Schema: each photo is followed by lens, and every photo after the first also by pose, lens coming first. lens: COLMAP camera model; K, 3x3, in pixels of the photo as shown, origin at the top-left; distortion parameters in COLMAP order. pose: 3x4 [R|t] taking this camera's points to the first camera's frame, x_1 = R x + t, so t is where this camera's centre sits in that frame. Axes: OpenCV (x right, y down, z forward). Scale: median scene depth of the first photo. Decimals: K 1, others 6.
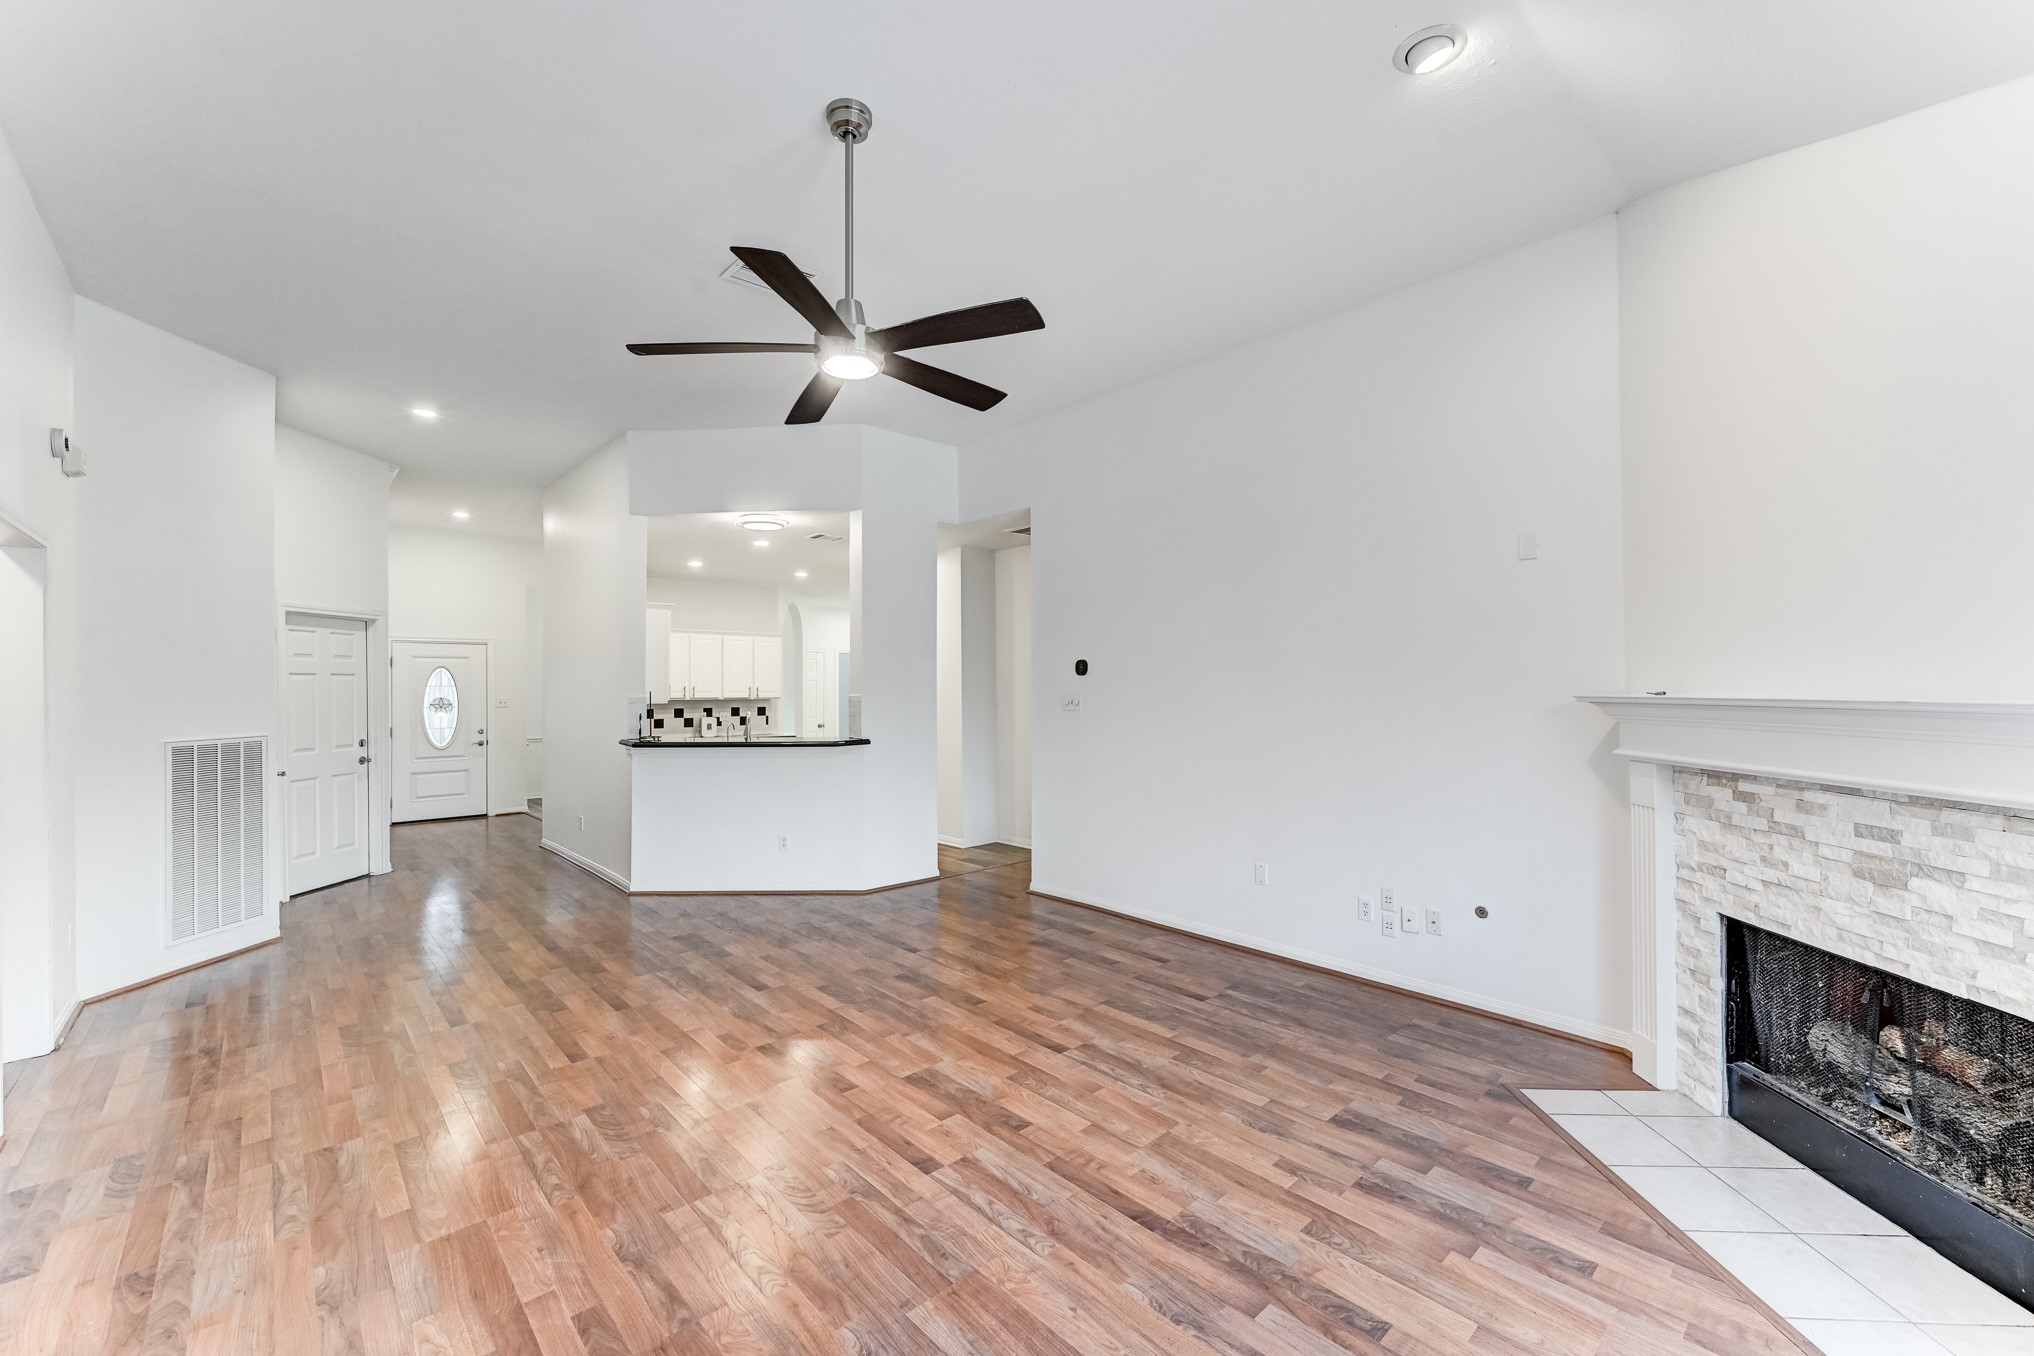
lens RADIAL K [[818.3, 0, 1014.0], [0, 818.3, 689.9], [0, 0, 1]] dist [-0.008517, 0.000844]
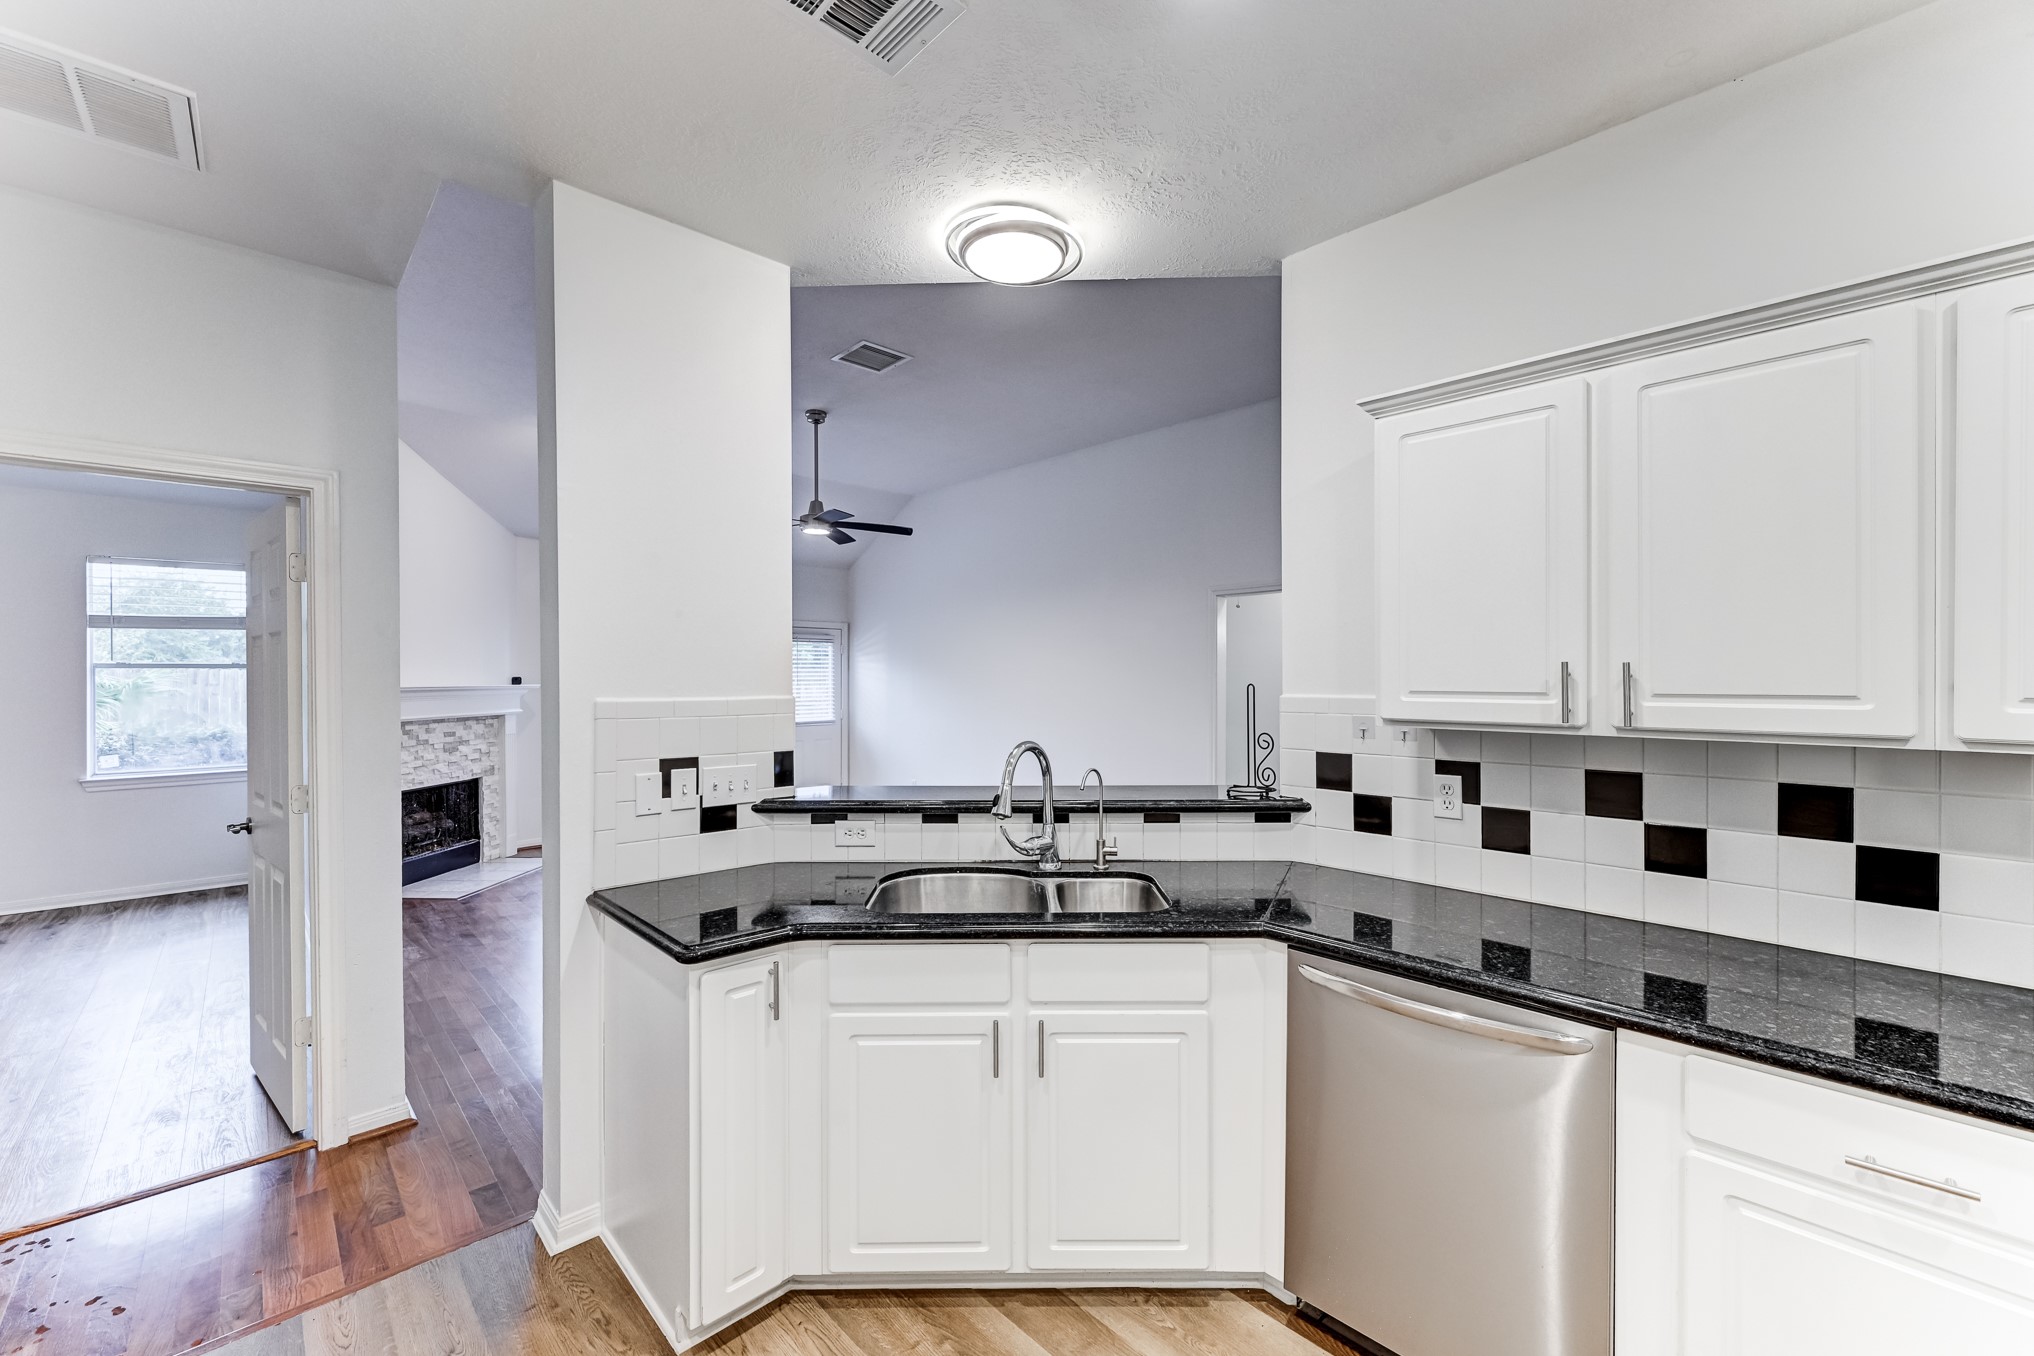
lens RADIAL K [[818.3, 0, 1014.8], [0, 818.3, 682.2], [0, 0, 1]] dist [-0.008517, 0.000844]
pose [[-0.999795, 0.010549, -0.017301, -0.639471], [0.010382, 0.999899, 0.009726, -0.005936], [0.017402, 0.009544, -0.999803, 2.976322]]
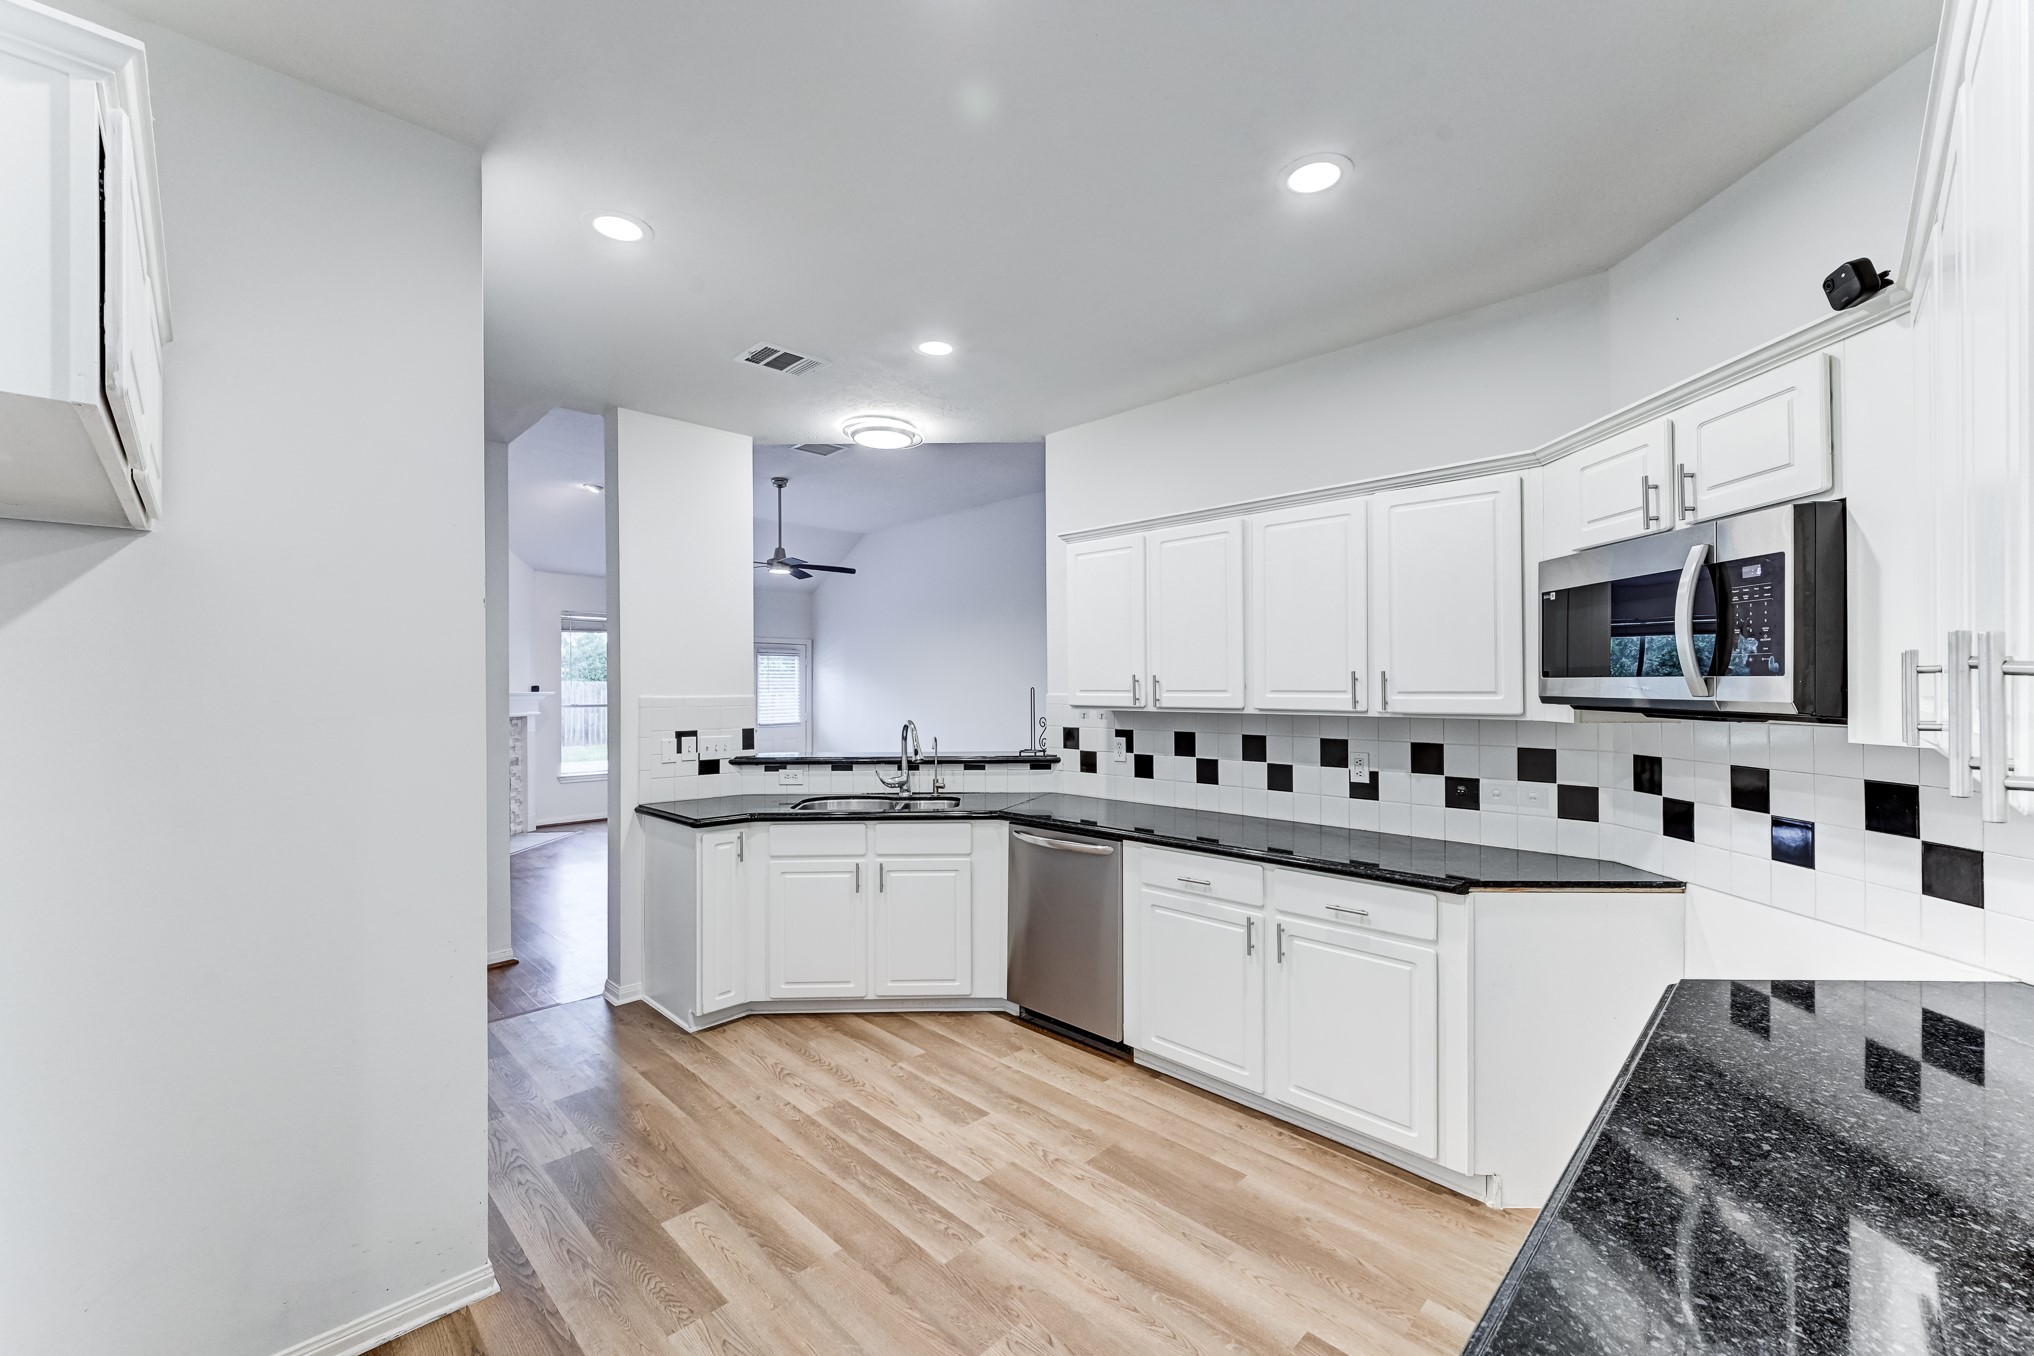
lens RADIAL K [[818.3, 0, 1017.0], [0, 818.3, 683.8], [0, 0, 1]] dist [-0.008517, 0.000844]
pose [[-0.998948, 0.013083, -0.043961, -0.820967], [0.013036, 0.999914, 0.001357, -0.001491], [0.043975, 0.000783, -0.999032, 3.570647]]
